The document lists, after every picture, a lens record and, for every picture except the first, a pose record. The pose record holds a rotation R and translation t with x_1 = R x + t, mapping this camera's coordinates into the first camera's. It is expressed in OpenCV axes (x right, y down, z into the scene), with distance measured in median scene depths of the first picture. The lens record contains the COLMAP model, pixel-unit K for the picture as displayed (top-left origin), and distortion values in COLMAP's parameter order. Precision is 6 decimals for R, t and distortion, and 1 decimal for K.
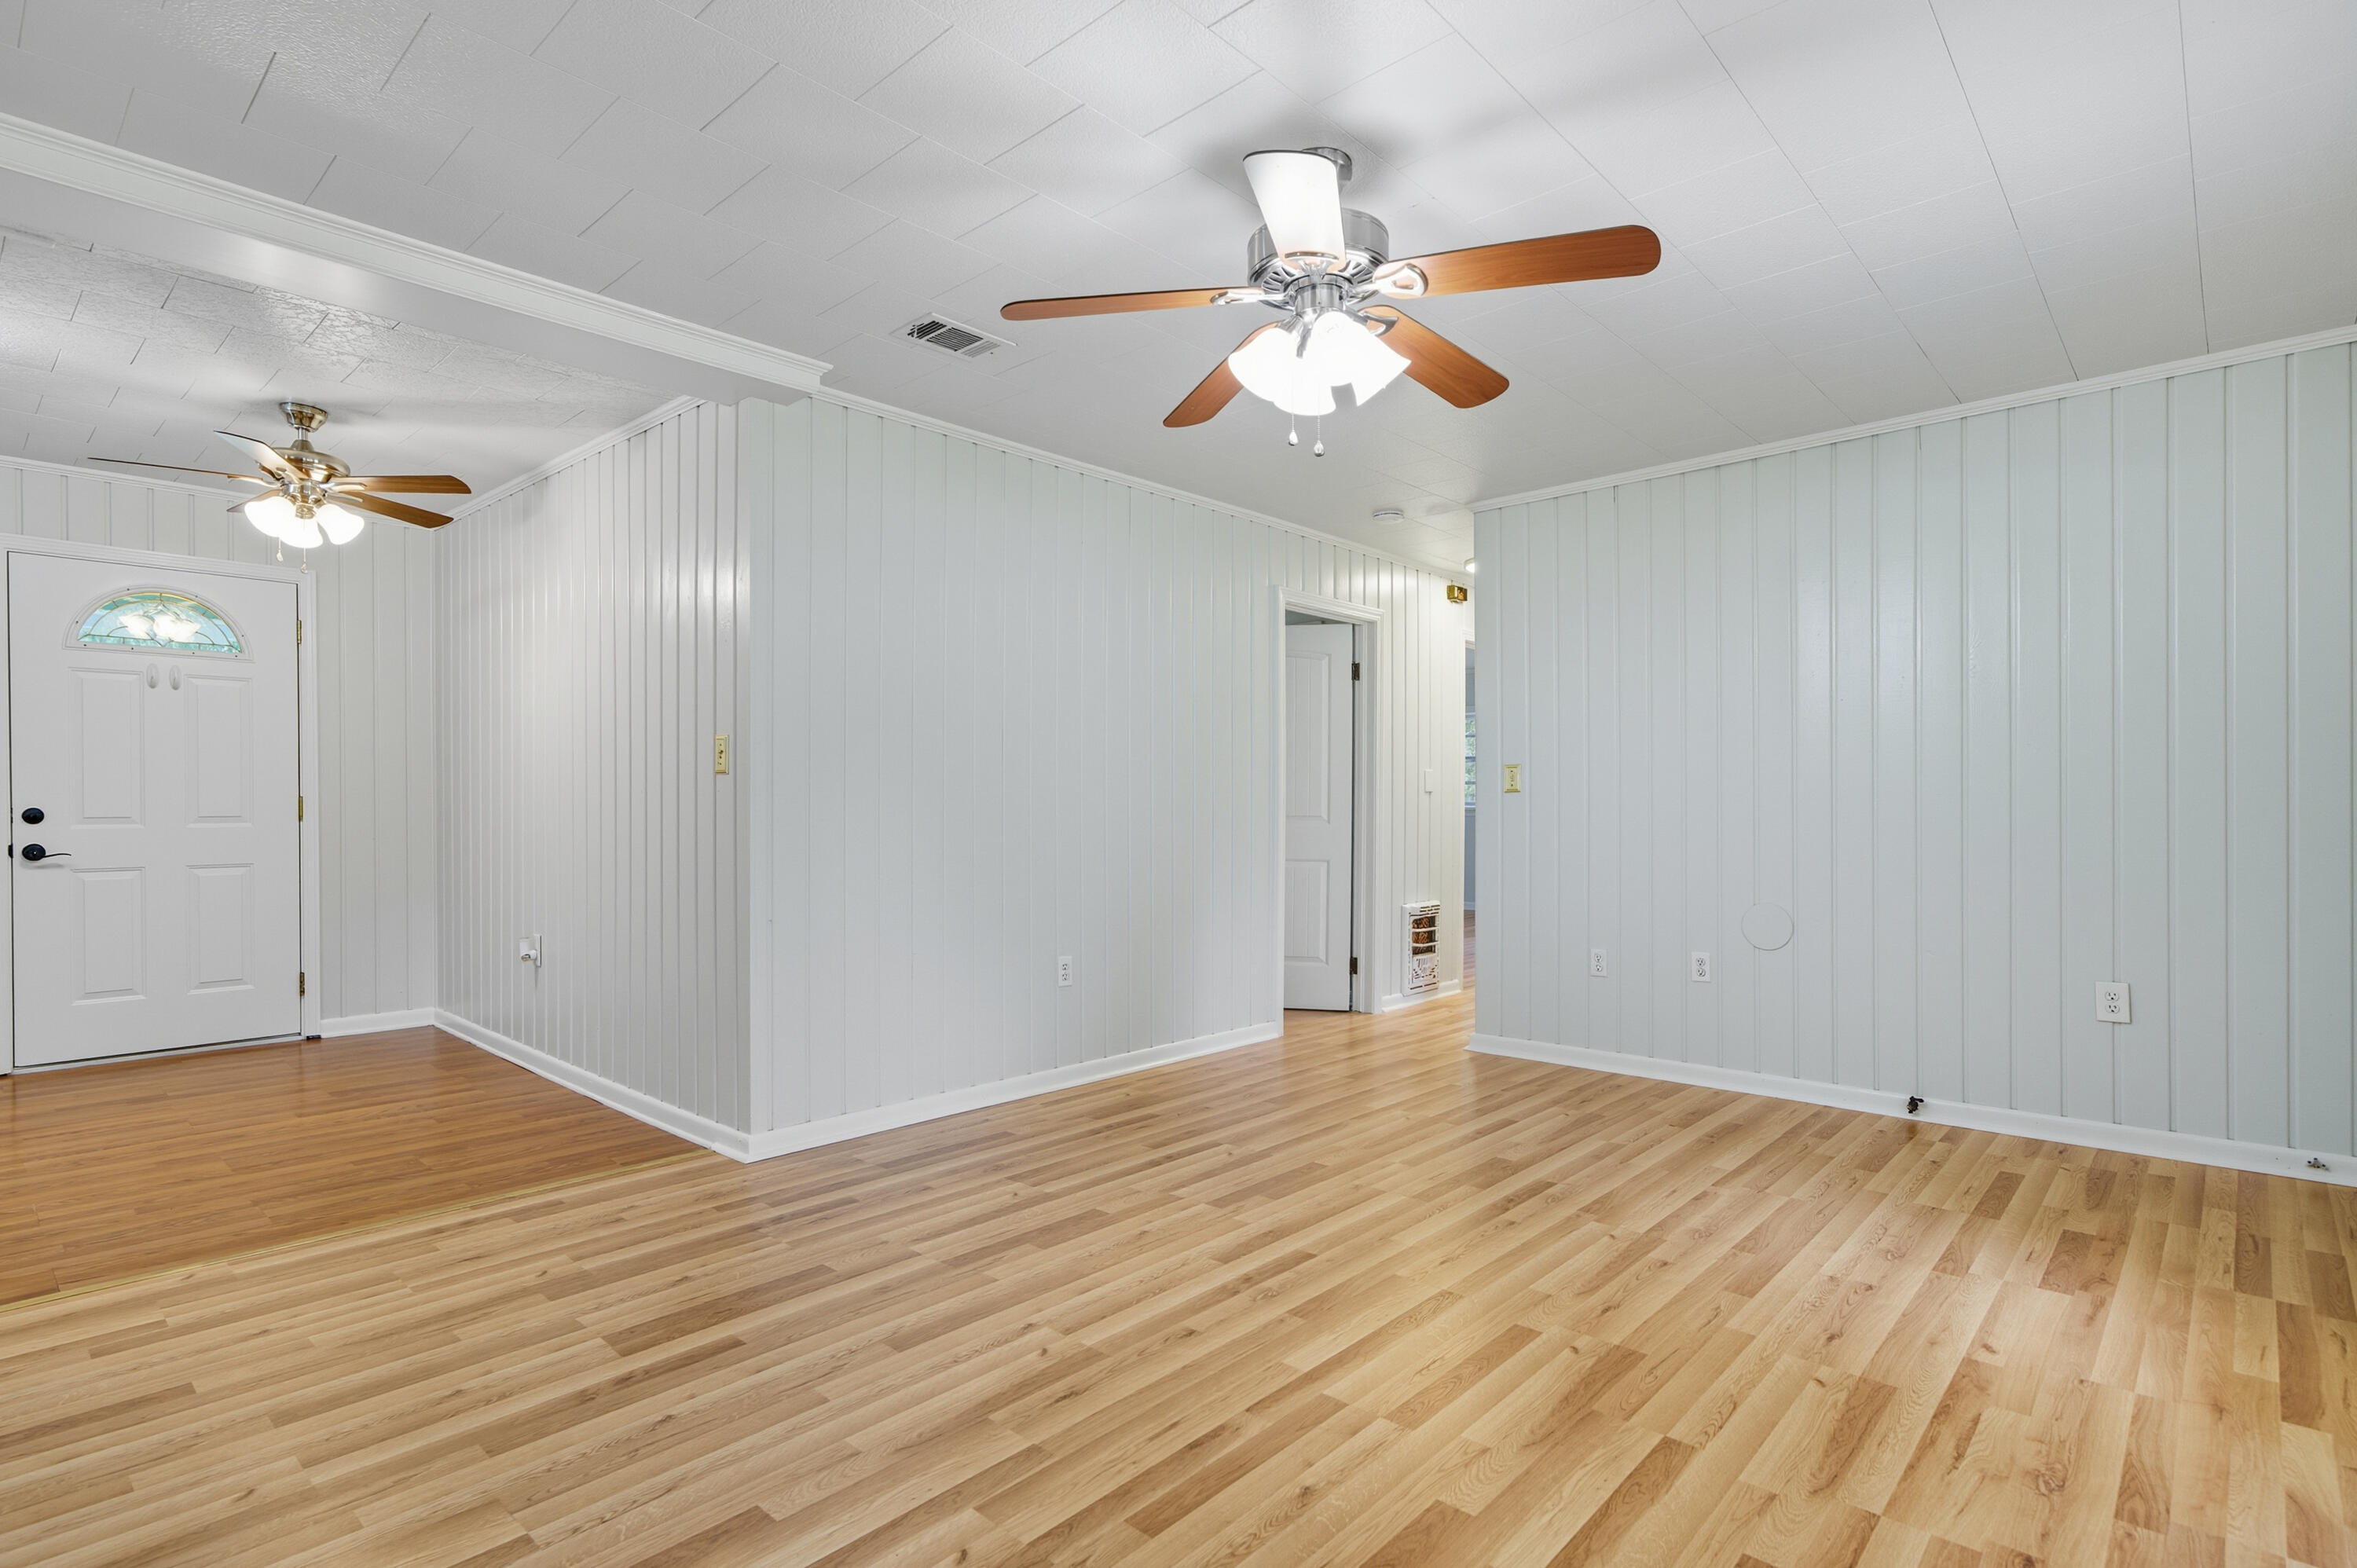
lens RADIAL K [[1151.5, 0, 1182.3], [0, 1151.5, 816.3], [0, 0, 1]] dist [0.000408, 0.001489]
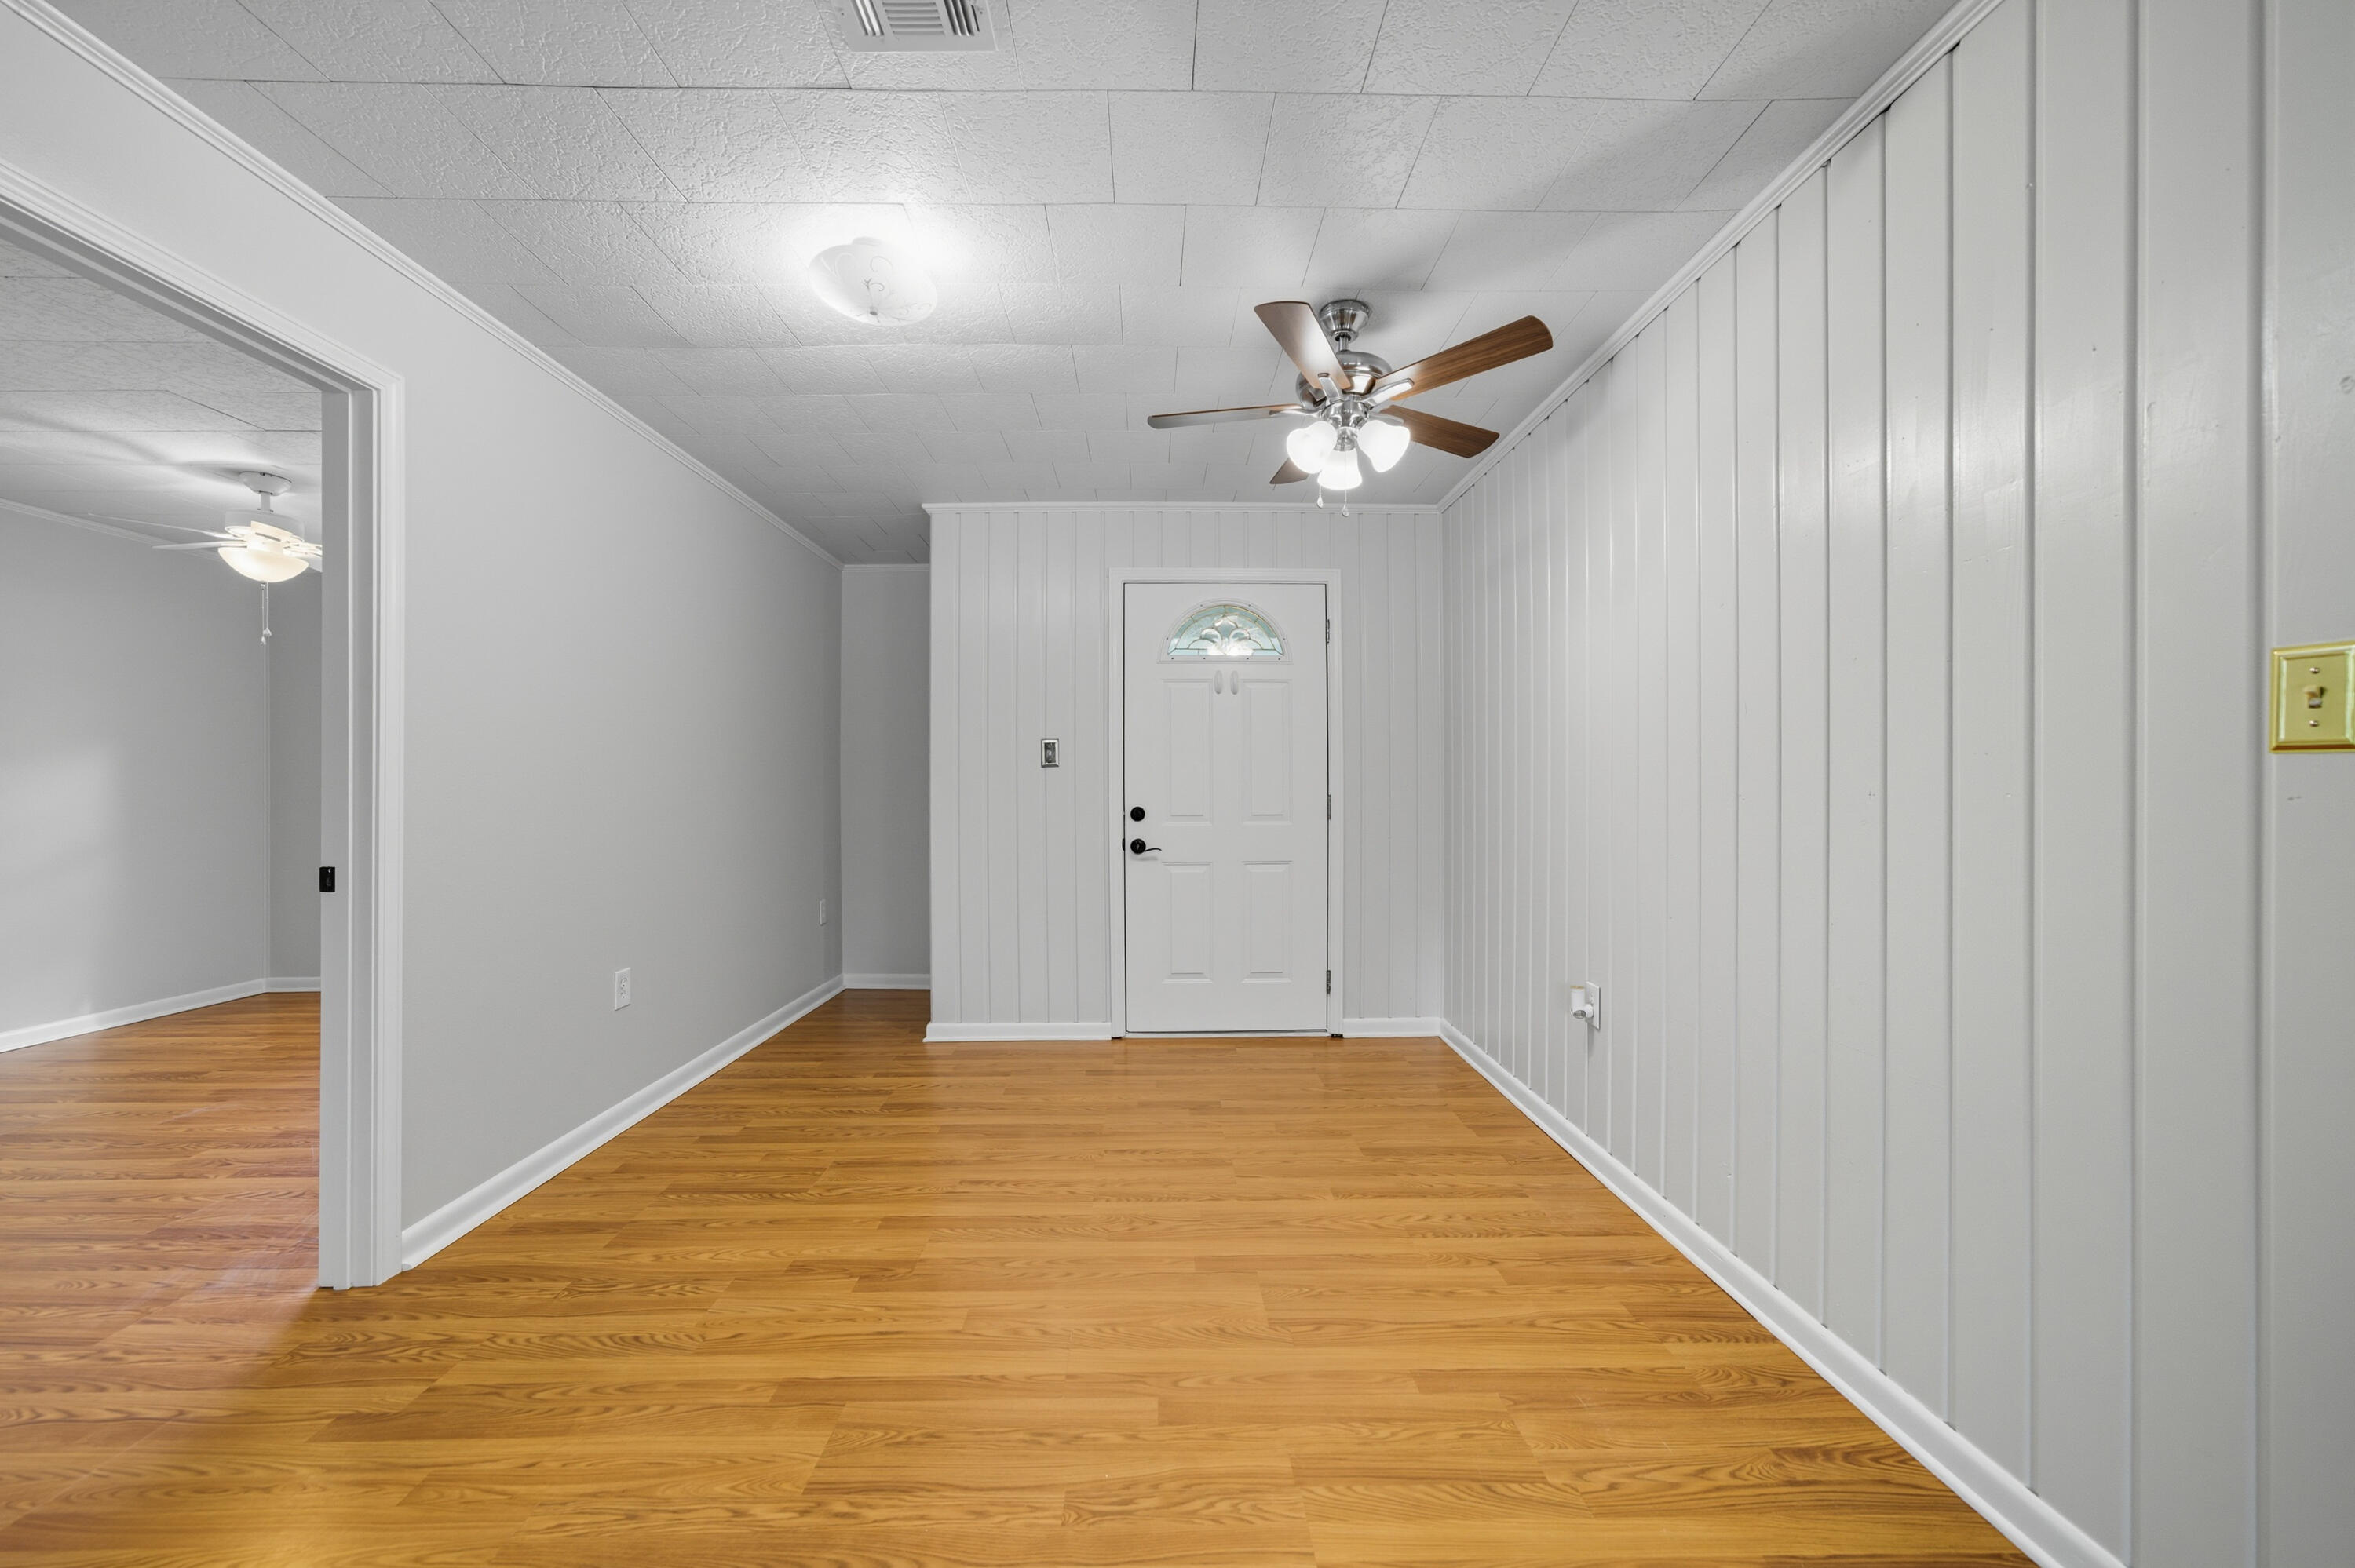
lens RADIAL K [[852.5, 0, 1181.1], [0, 852.5, 790.4], [0, 0, 1]] dist [0.000162, 0.000088]
pose [[0.694627, -0.001571, -0.719369, -0.371183], [-0.004308, 0.999971, -0.006344, -0.017990], [0.719357, 0.007506, 0.694600, 0.455466]]
